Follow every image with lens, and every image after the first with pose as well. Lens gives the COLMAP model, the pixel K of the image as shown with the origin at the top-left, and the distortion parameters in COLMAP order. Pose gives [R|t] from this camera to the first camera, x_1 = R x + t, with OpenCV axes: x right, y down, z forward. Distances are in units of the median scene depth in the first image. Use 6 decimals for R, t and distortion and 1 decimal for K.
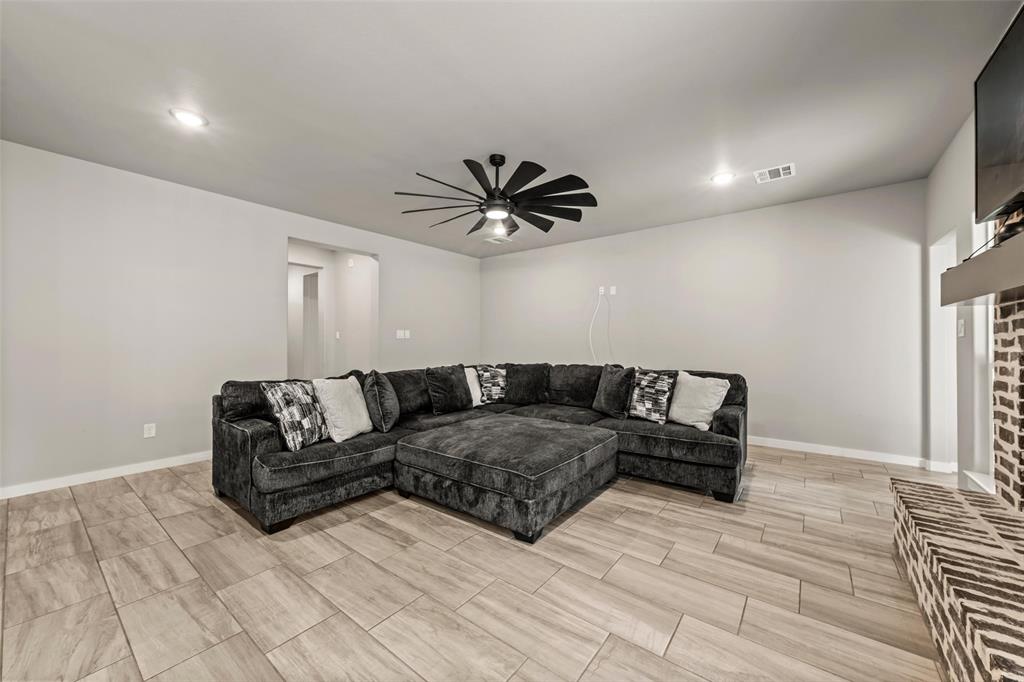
lens RADIAL K [[374.9, 0, 513.7], [0, 374.9, 336.6], [0, 0, 1]] dist [0.001253, 0.000021]
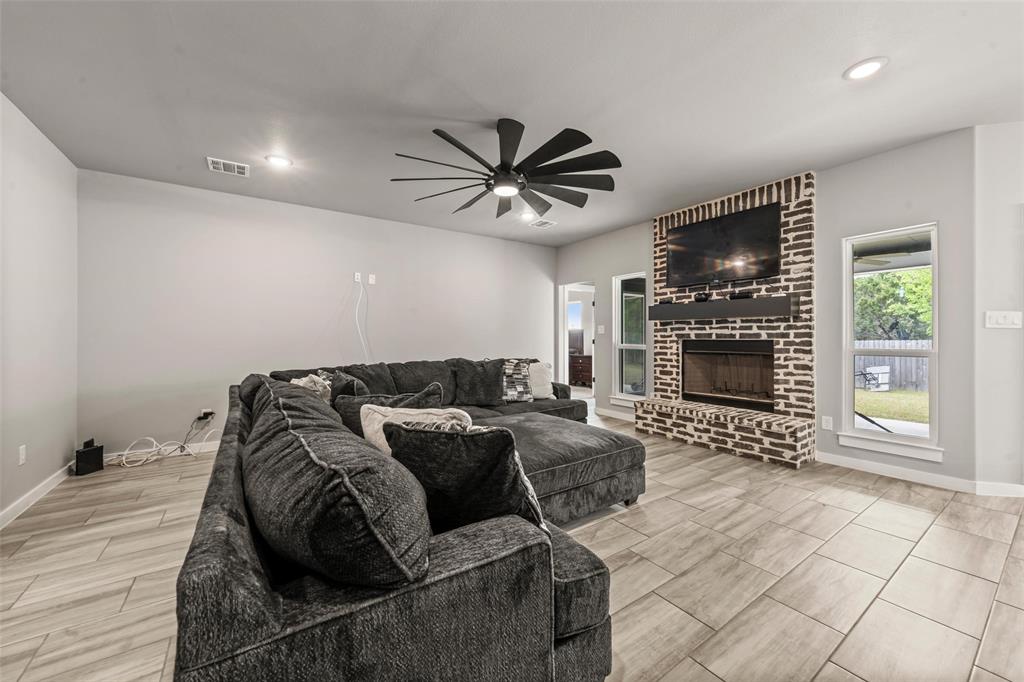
lens RADIAL K [[383.9, 0, 510.9], [0, 383.9, 336.7], [0, 0, 1]] dist [0.000362, -0.000034]
pose [[0.321597, 0.005954, 0.946858, -0.863043], [-0.011457, 0.999931, -0.002396, 0.021550], [-0.946807, -0.010077, 0.321643, 0.681073]]
